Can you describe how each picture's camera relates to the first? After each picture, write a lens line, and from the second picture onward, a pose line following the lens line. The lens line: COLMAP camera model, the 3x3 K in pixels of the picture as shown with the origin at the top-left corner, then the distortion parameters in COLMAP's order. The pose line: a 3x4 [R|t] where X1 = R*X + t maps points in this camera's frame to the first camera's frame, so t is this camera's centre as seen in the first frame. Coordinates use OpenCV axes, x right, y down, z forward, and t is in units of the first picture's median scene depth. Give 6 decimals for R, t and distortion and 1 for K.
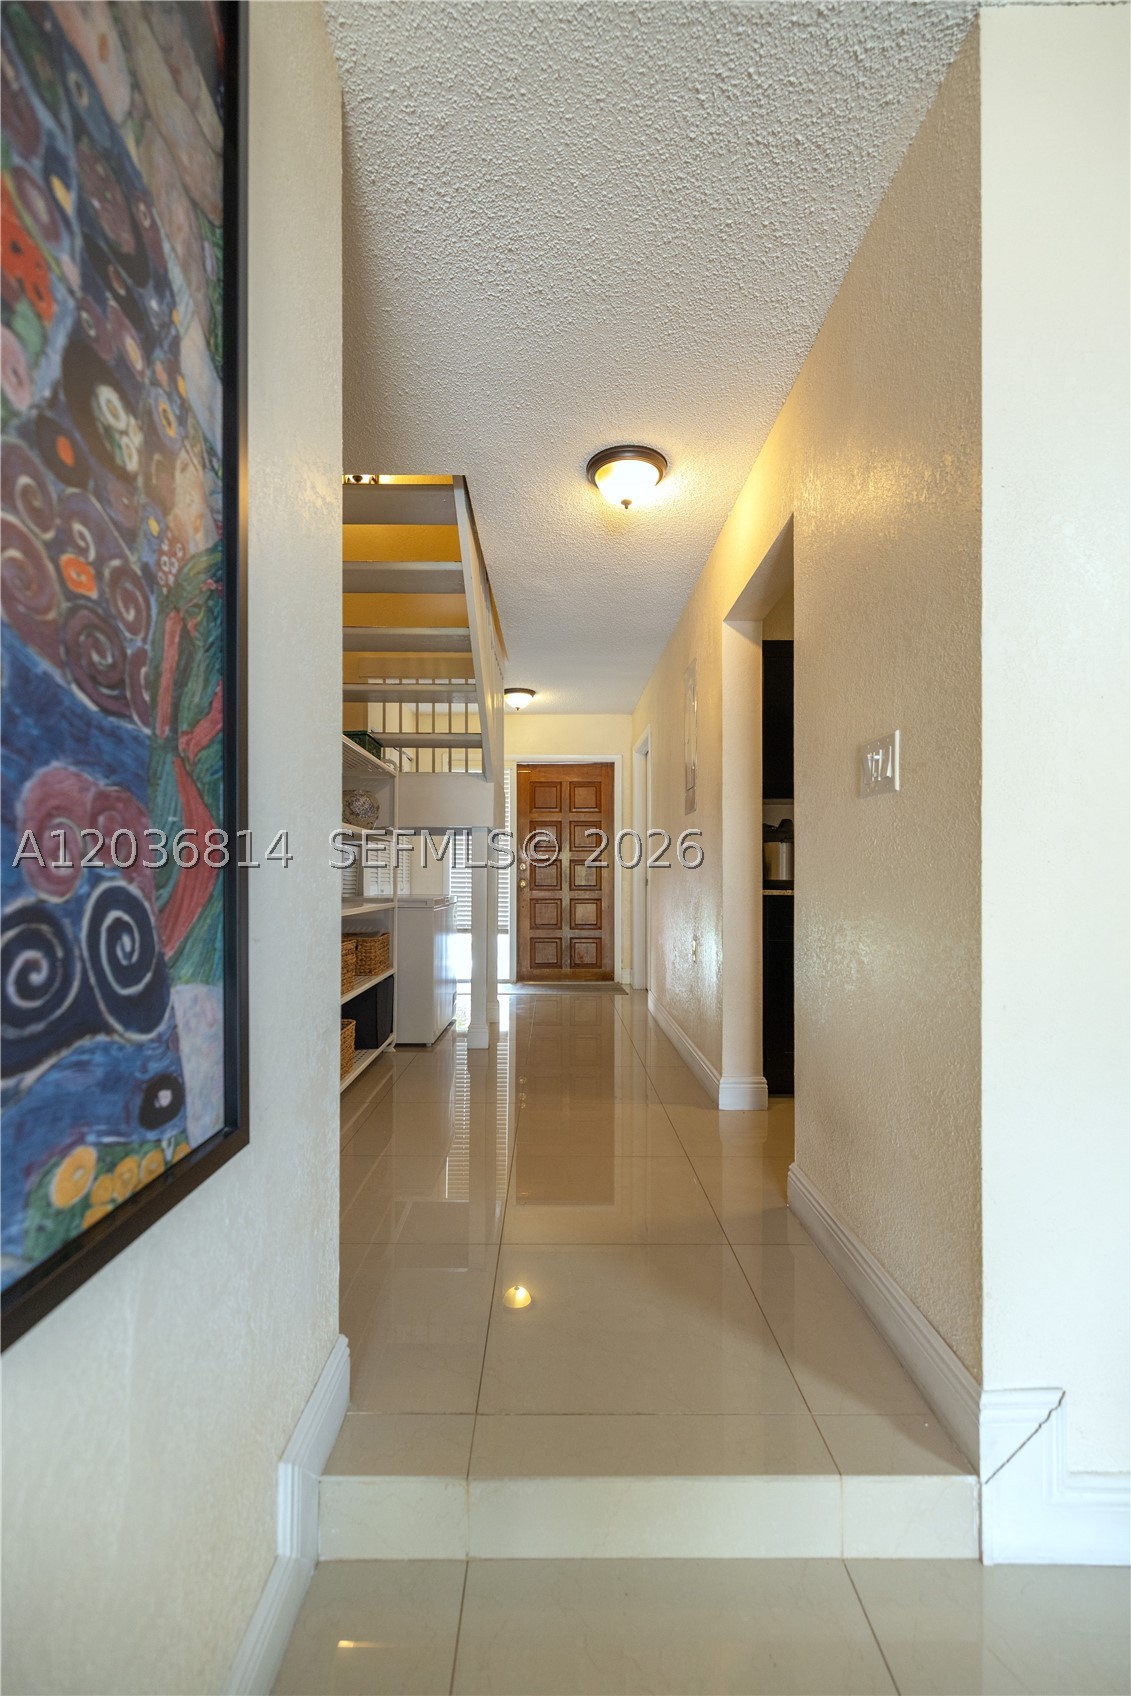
lens RADIAL K [[721.4, 0, 558.0], [0, 721.4, 880.8], [0, 0, 1]] dist [0.003013, 0.000723]
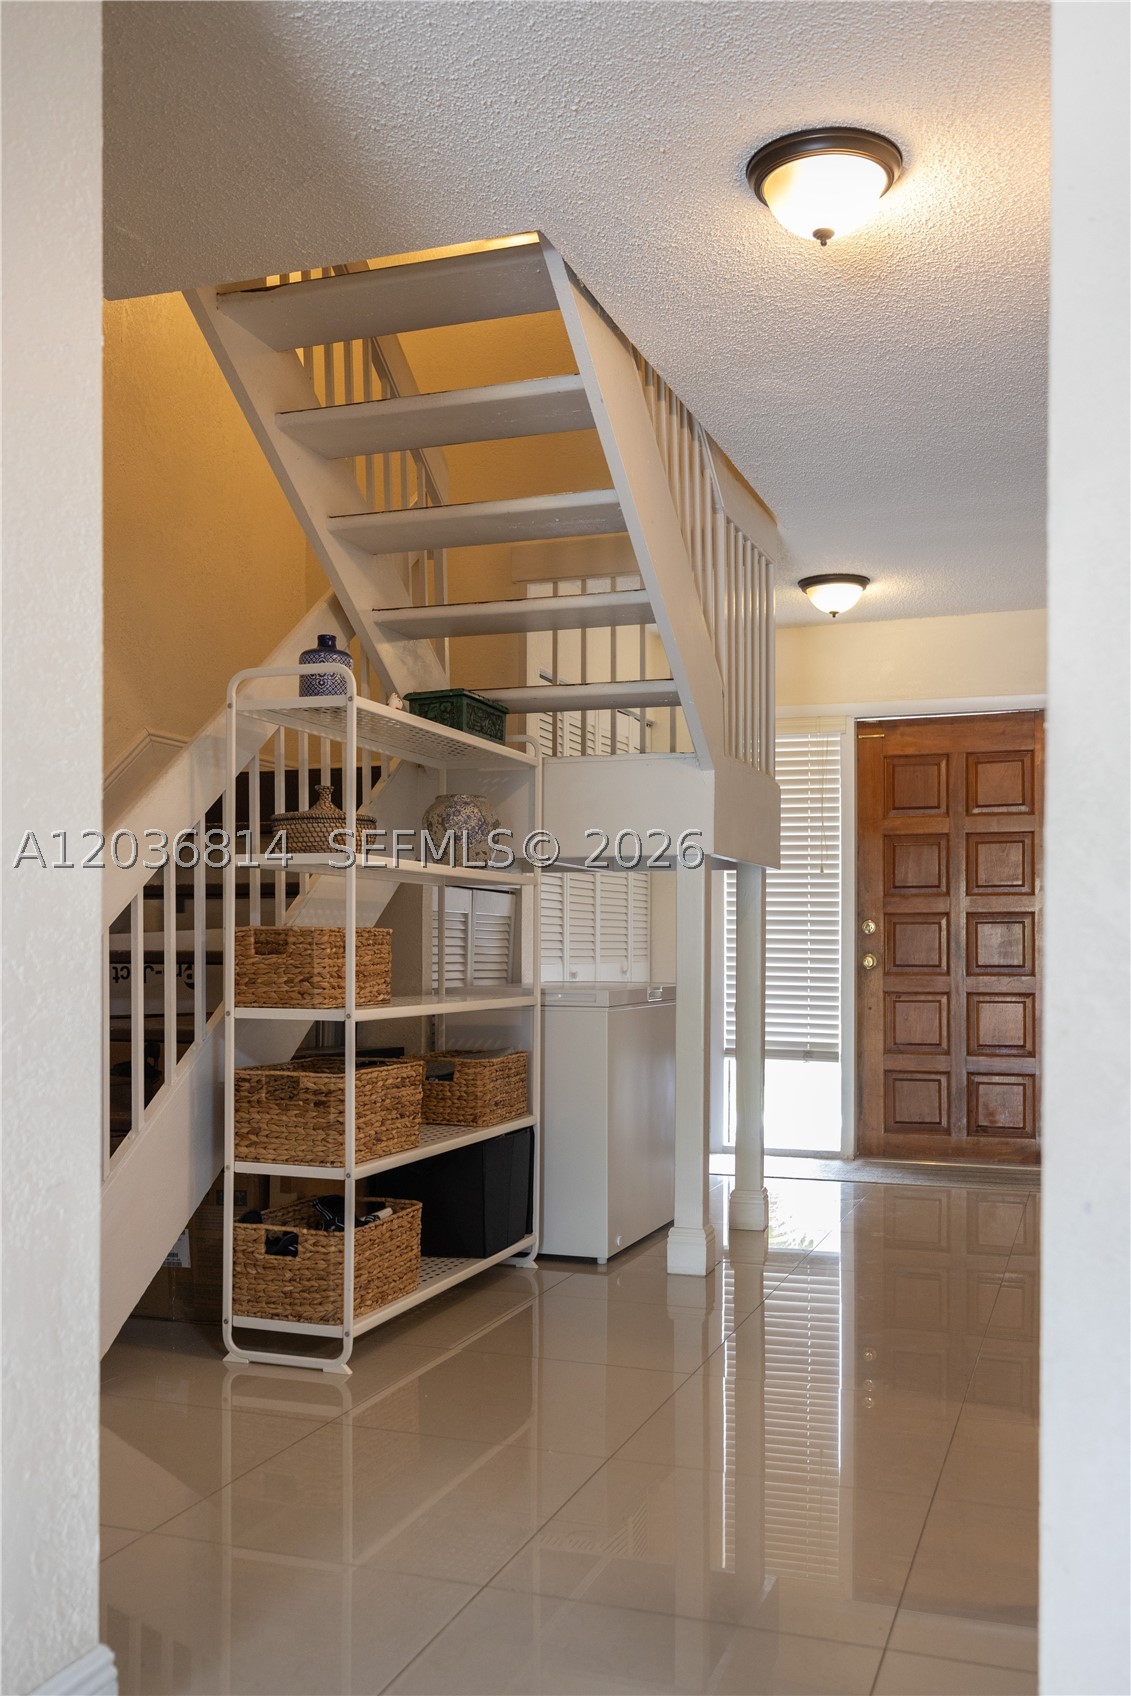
lens RADIAL K [[1483.3, 0, 605.0], [0, 1483.3, 950.1], [0, 0, 1]] dist [-0.002650, -0.011497]
pose [[0.943534, 0.000687, -0.331276, 0.122914], [-0.001329, 0.999998, -0.001713, -0.001695], [0.331274, 0.002056, 0.943532, -0.027861]]
